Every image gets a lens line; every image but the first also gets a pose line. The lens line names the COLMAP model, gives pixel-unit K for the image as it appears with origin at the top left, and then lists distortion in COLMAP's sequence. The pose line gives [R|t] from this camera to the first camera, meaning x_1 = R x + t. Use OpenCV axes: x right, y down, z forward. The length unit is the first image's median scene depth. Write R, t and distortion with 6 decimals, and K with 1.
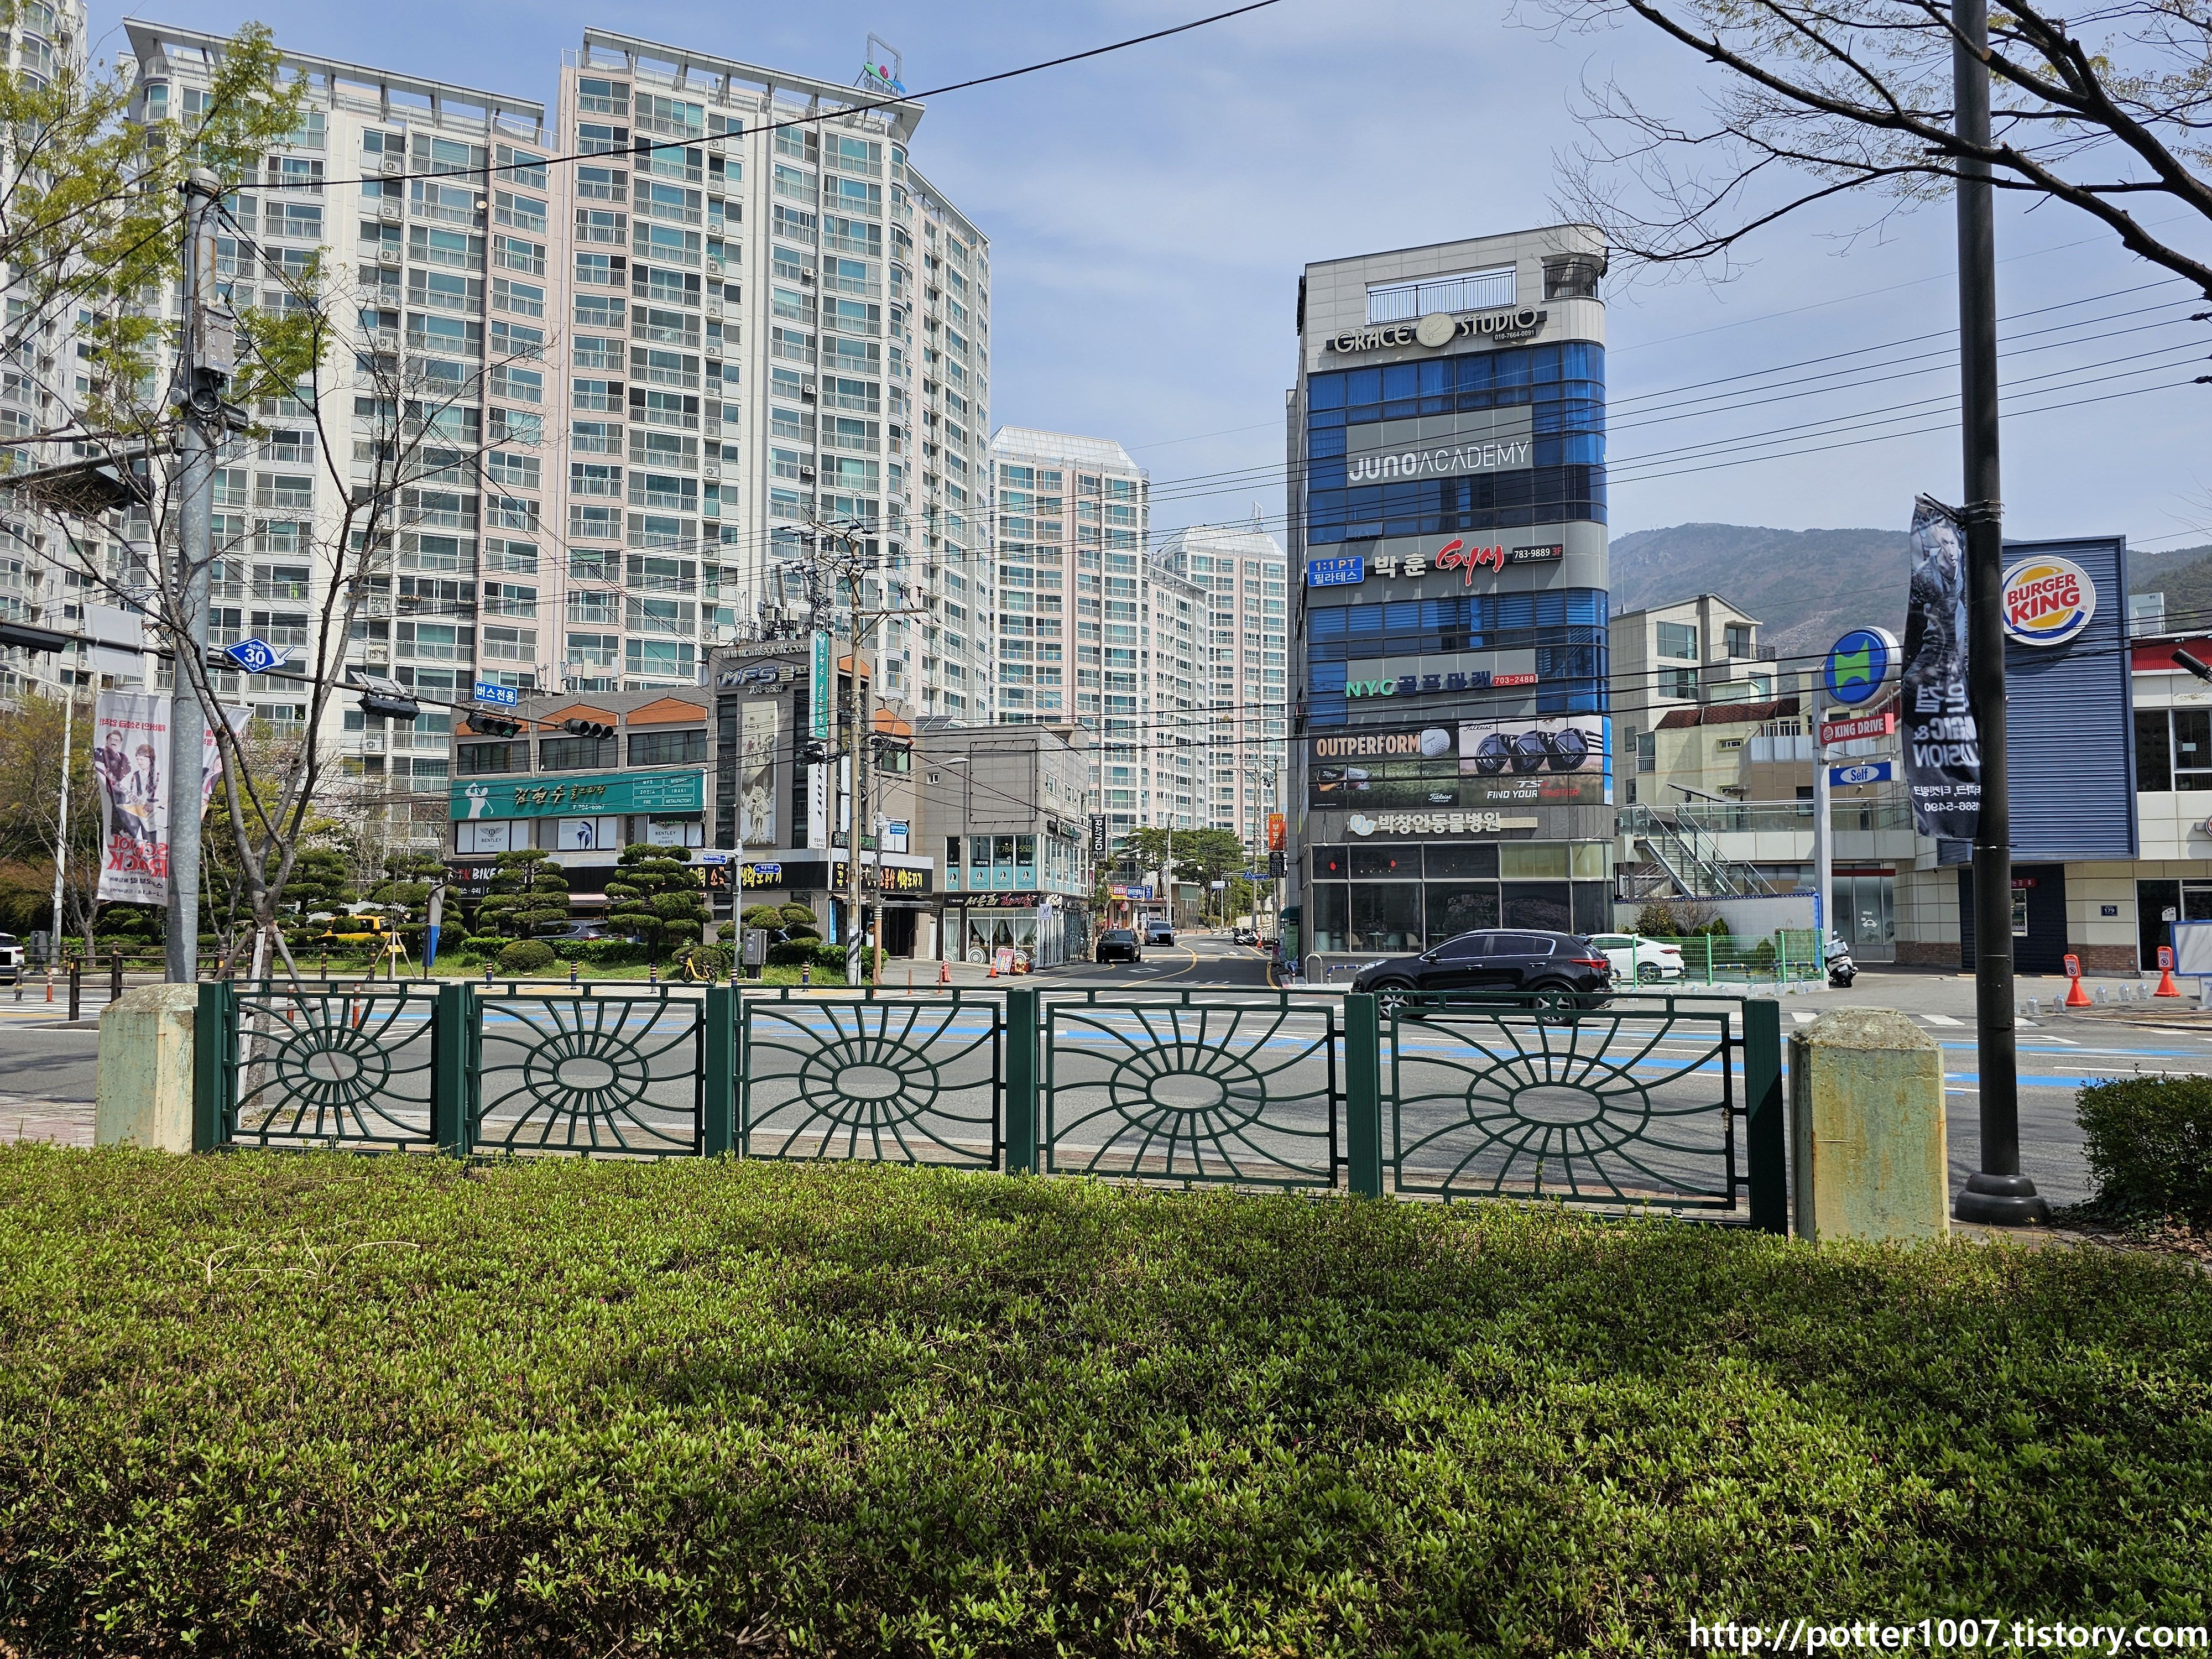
lens RADIAL K [[1499.5, 0, 1129.9], [0, 1499.5, 819.9], [0, 0, 1]] dist [0.086799, -0.102328]
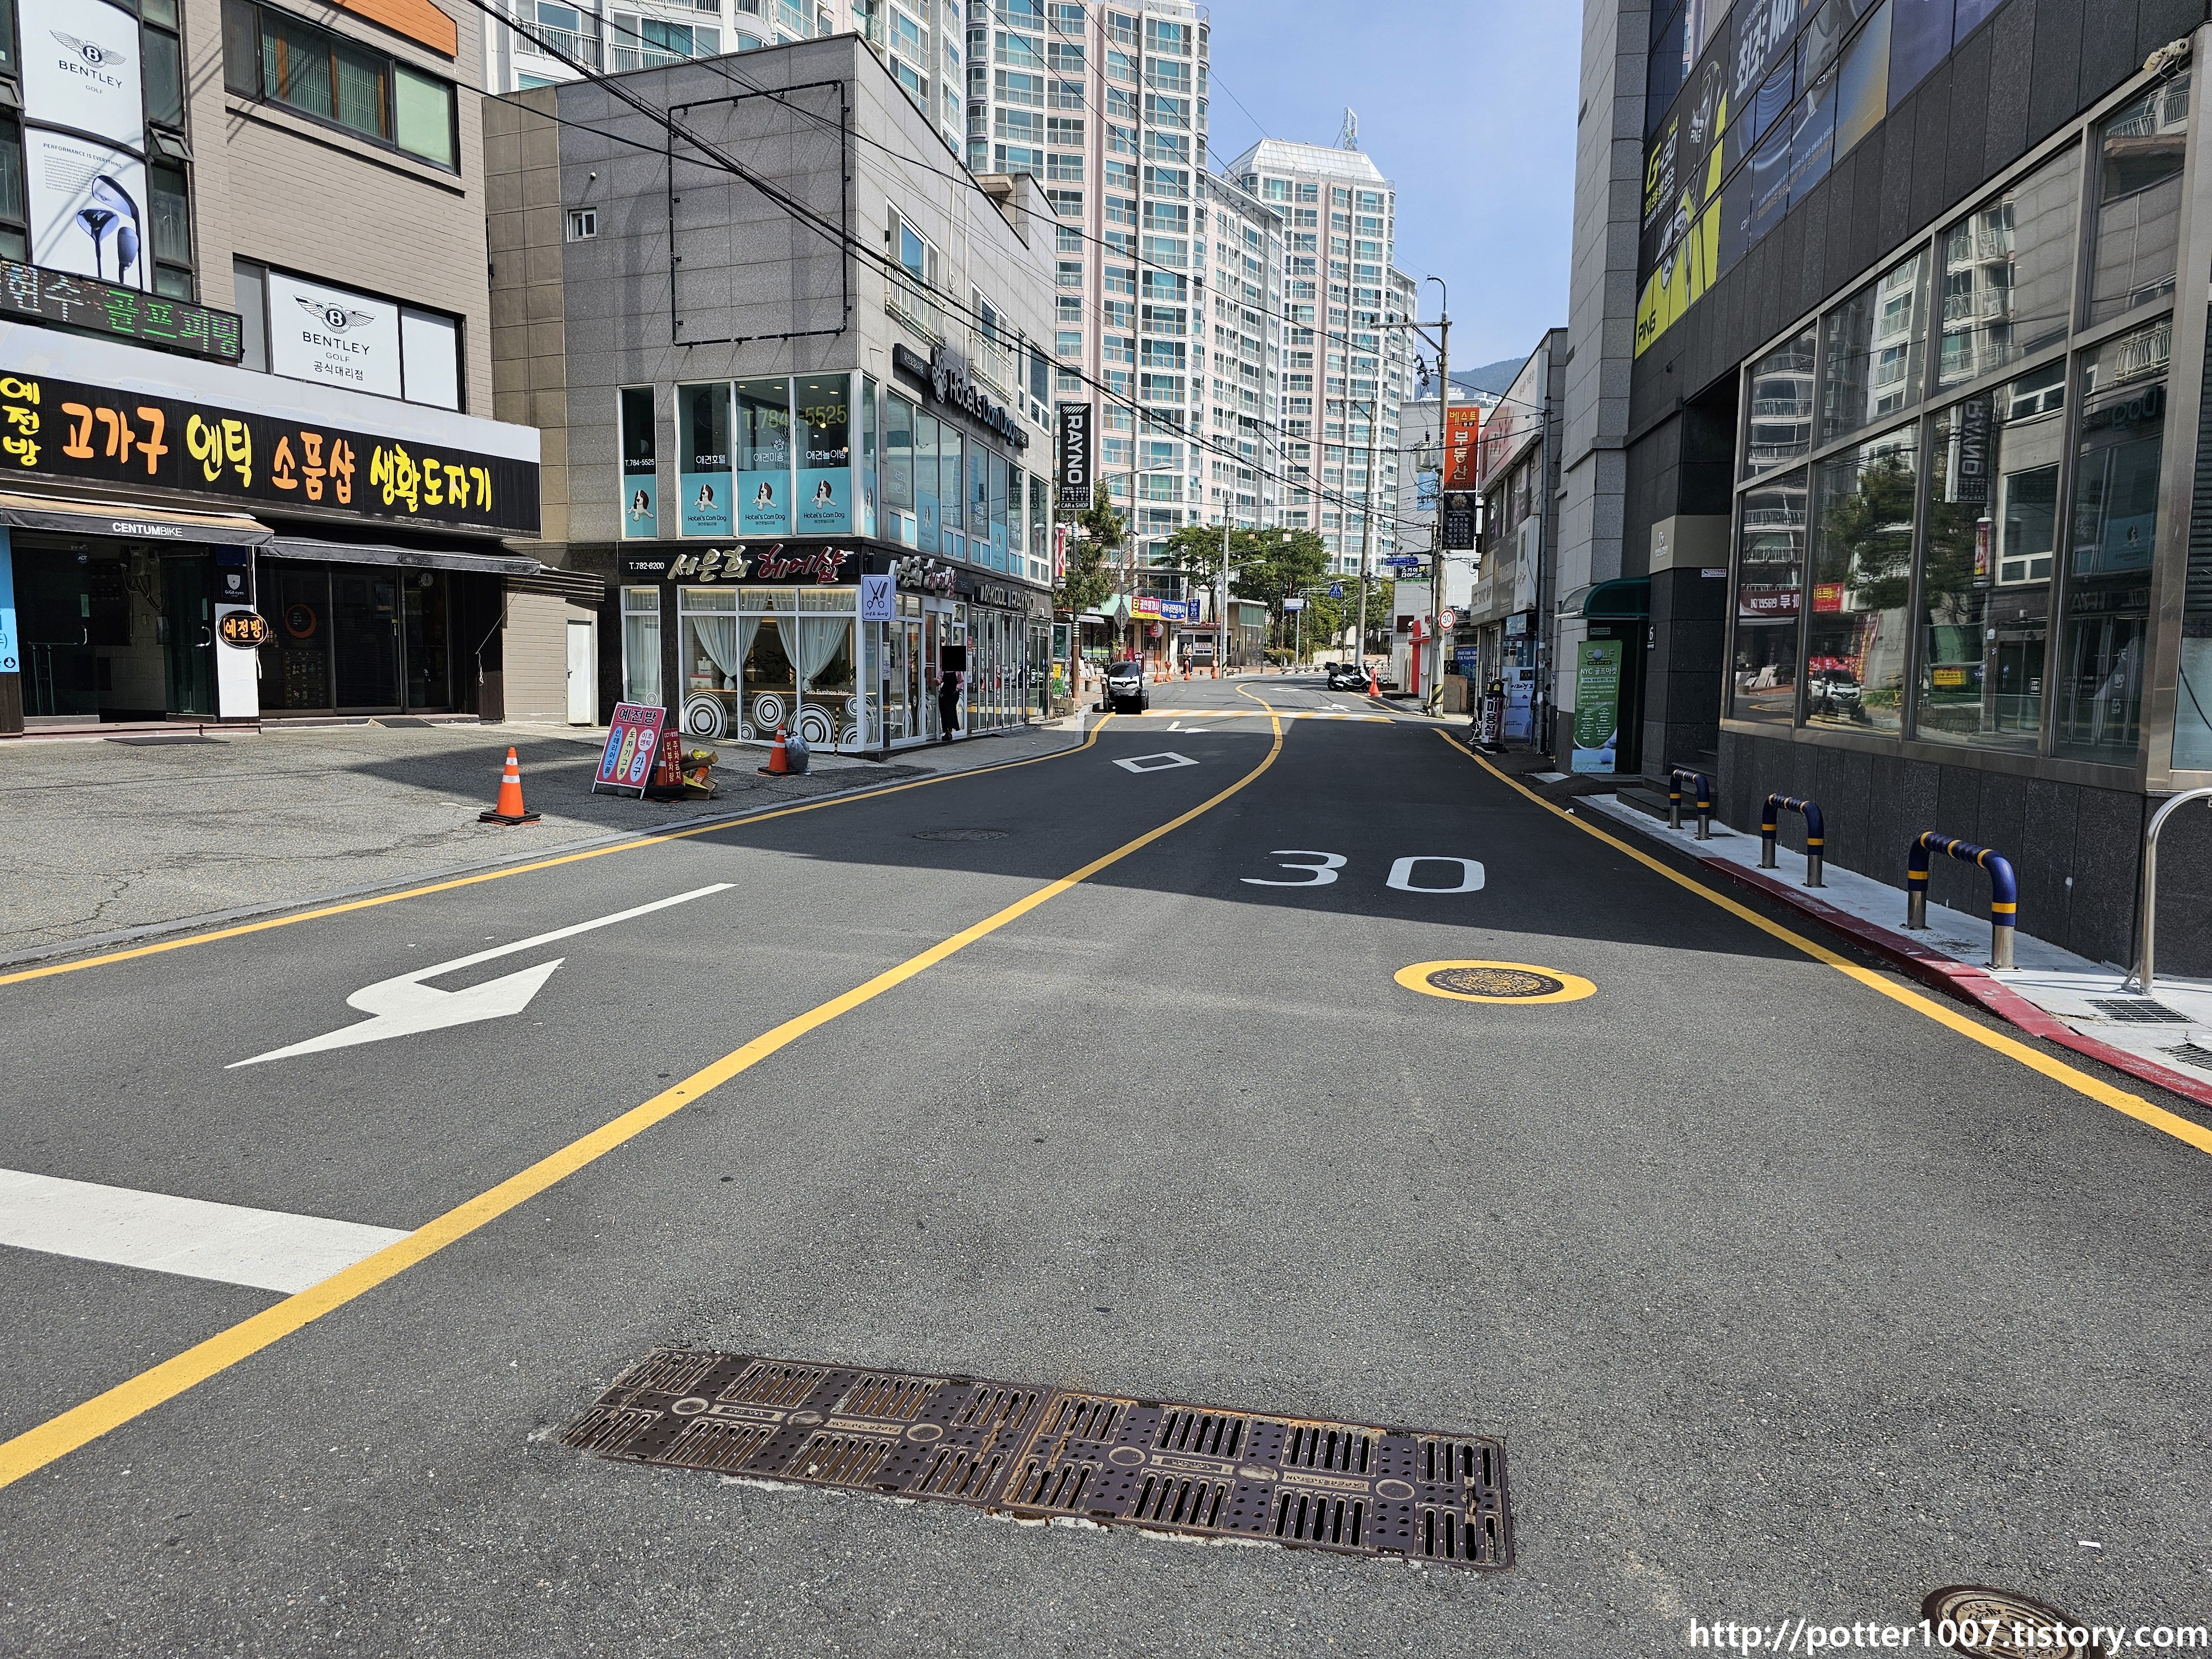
lens RADIAL K [[1505.4, 0, 1106.0], [0, 1505.4, 829.5], [0, 0, 1]] dist [0.060980, -0.056500]
pose [[0.998623, 0.018008, -0.049281, 0.011660], [-0.008961, 0.983992, 0.177985, 0.035794], [0.051697, -0.177298, 0.982798, 0.446189]]
